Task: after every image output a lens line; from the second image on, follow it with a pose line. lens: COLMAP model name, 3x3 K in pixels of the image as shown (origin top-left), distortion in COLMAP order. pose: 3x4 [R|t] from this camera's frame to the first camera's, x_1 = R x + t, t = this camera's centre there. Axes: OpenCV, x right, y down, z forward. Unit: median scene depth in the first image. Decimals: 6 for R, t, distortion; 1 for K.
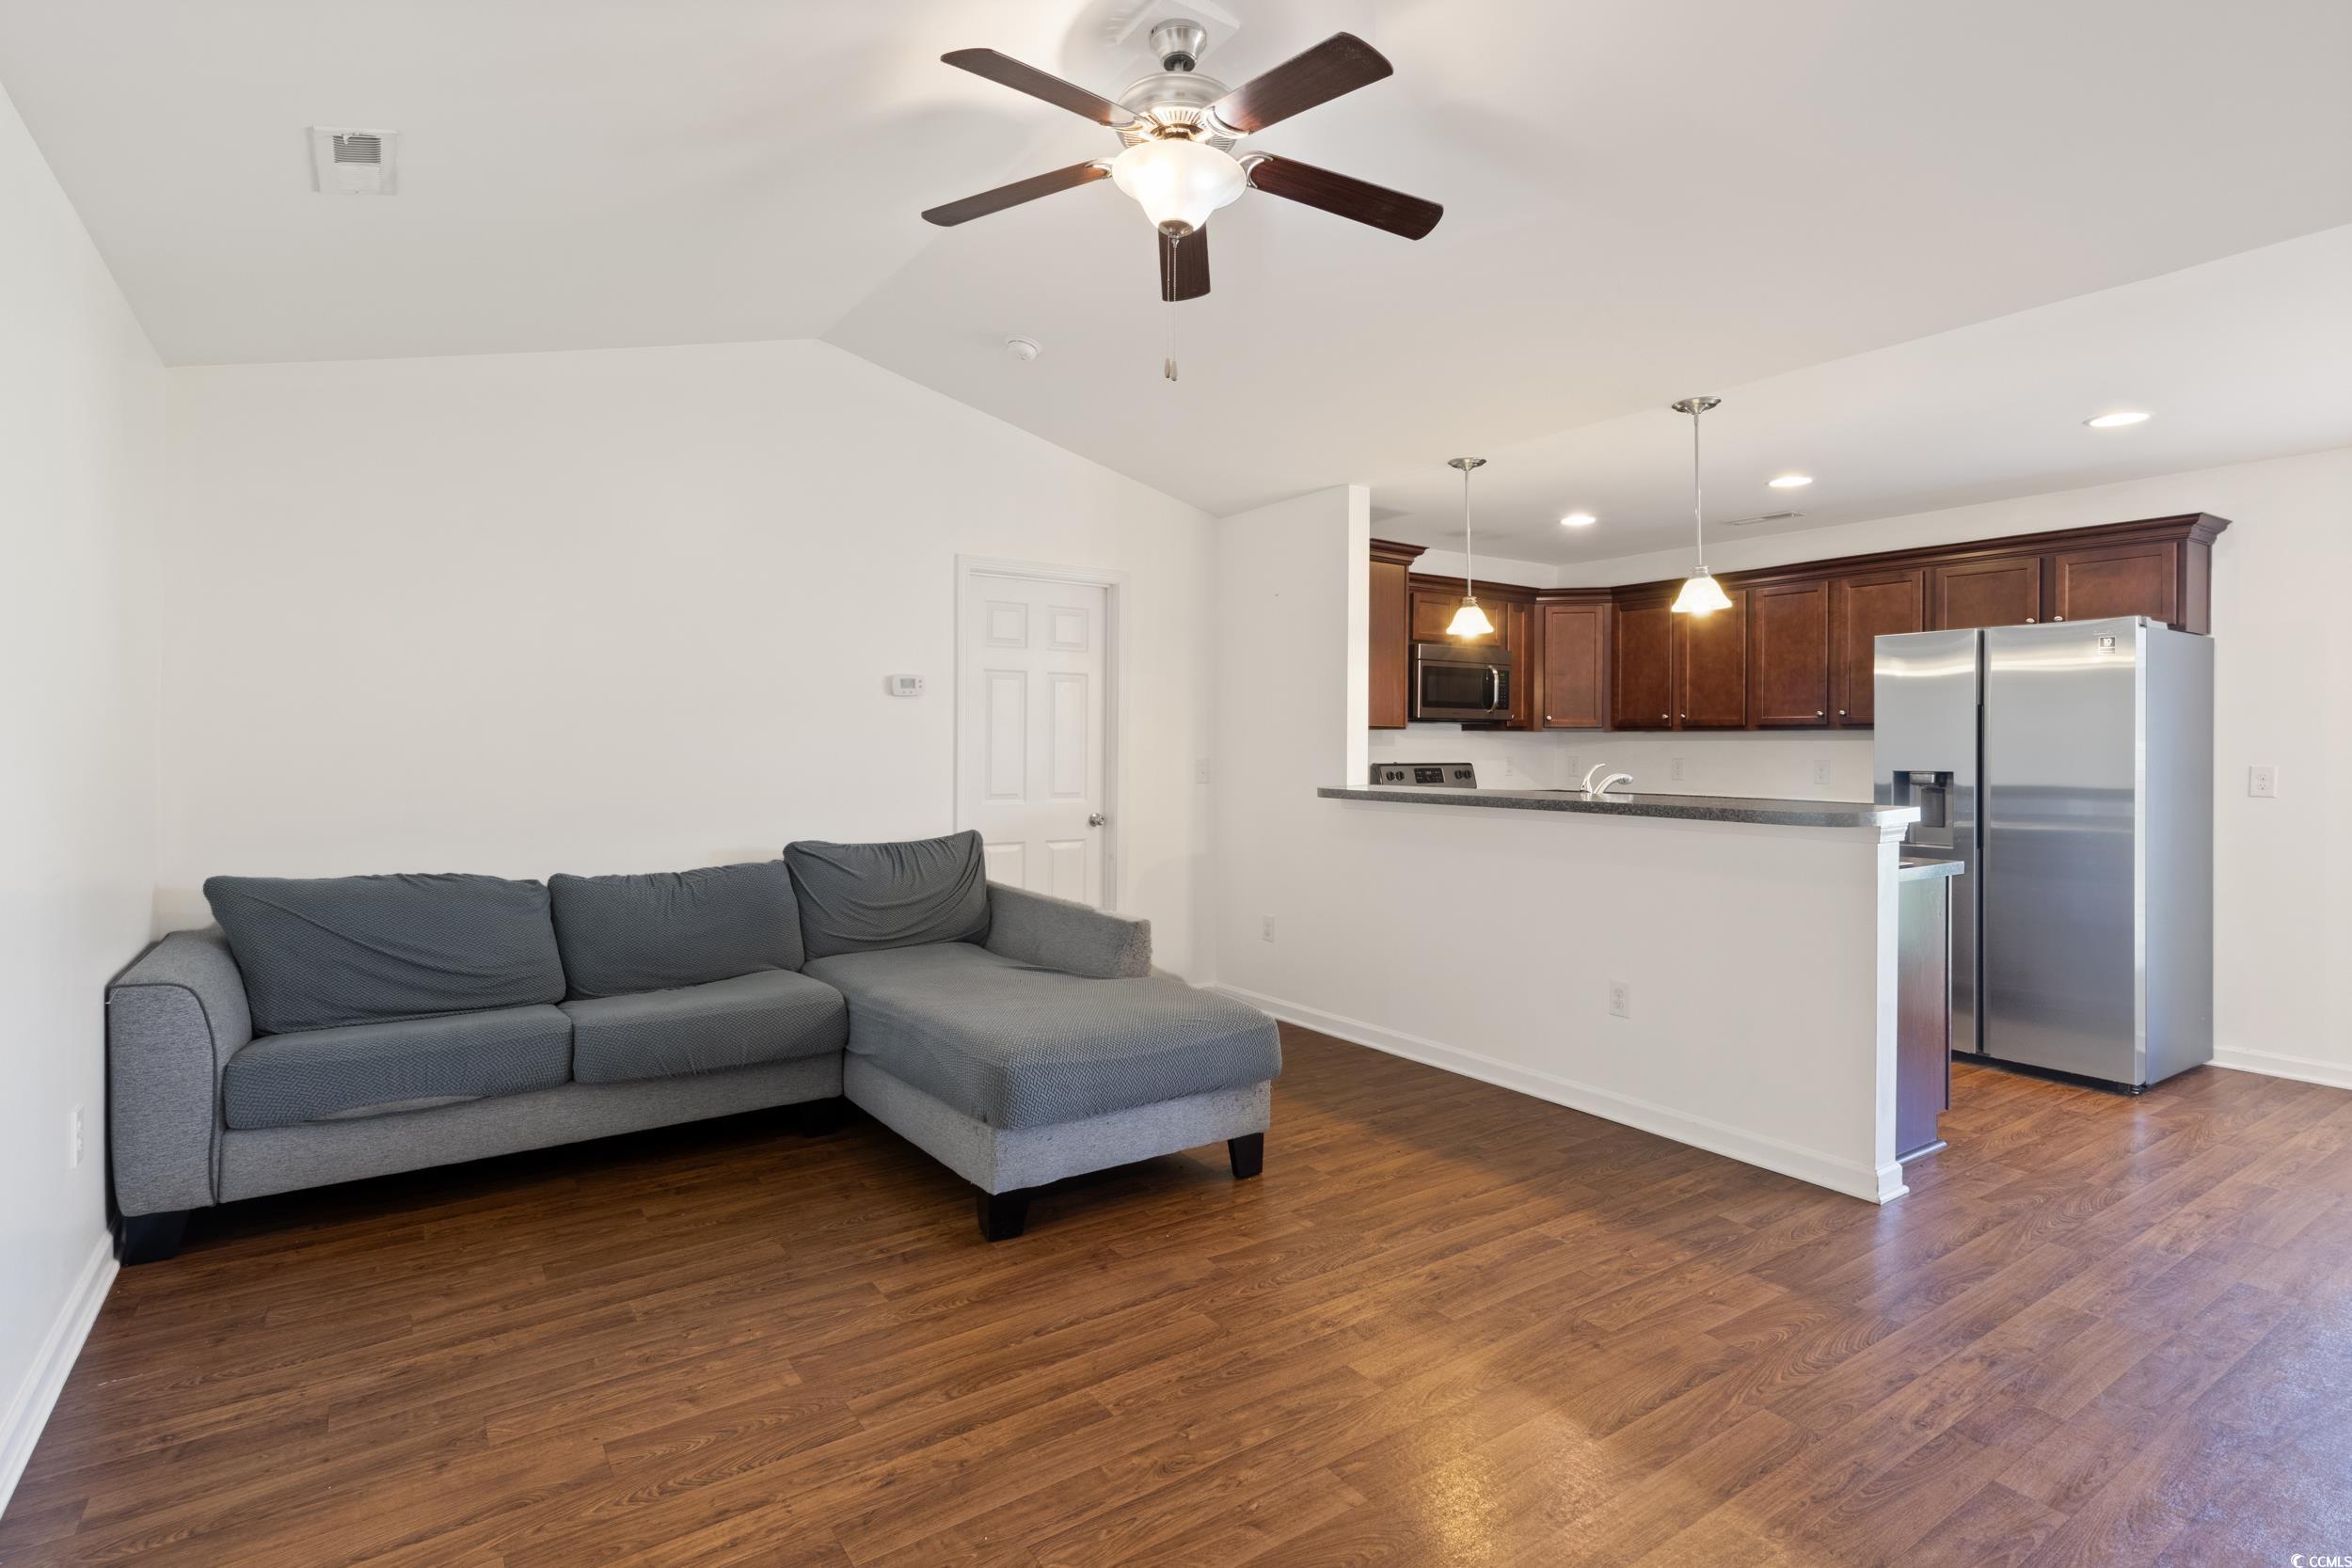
lens RADIAL K [[1171.8, 0, 1191.8], [0, 1171.8, 769.2], [0, 0, 1]] dist [0.014477, -0.001401]
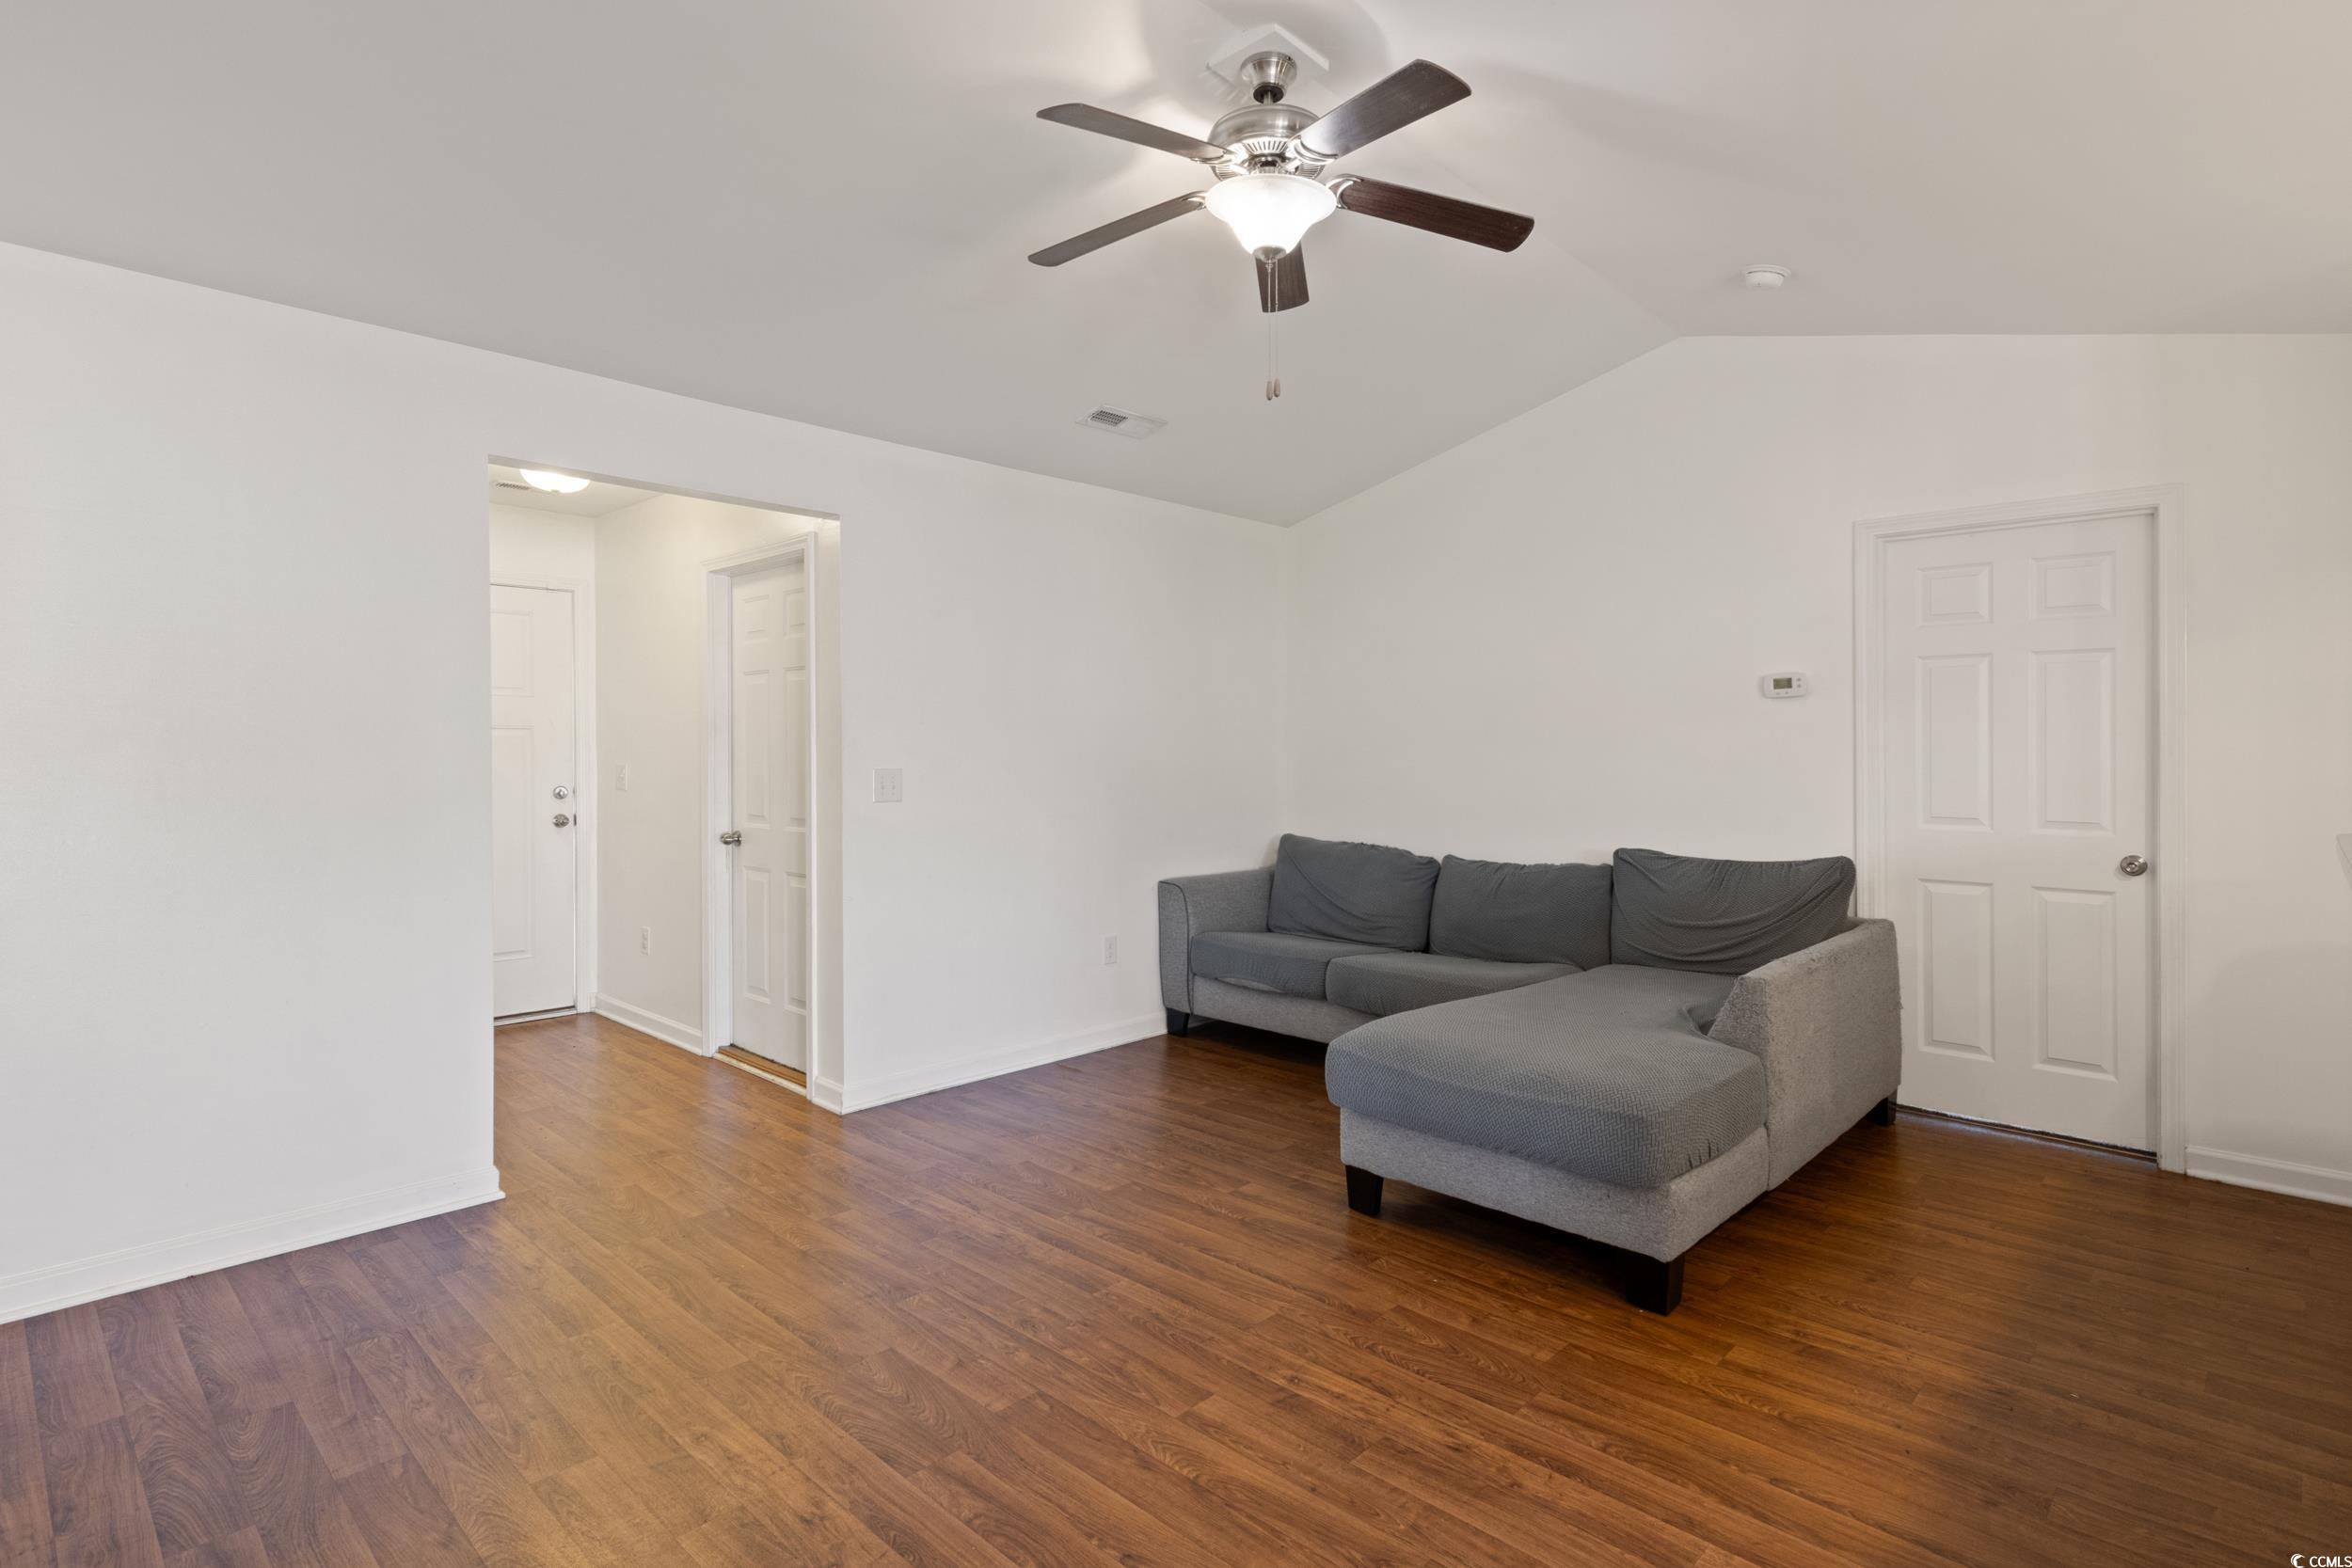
lens RADIAL K [[1171.8, 0, 1166.9], [0, 1171.8, 722.2], [0, 0, 1]] dist [0.014477, -0.001401]
pose [[0.186673, -0.027289, -0.982043, 0.690692], [-0.017491, 0.999363, -0.031095, -0.007650], [0.982266, 0.022981, 0.186076, 0.490600]]
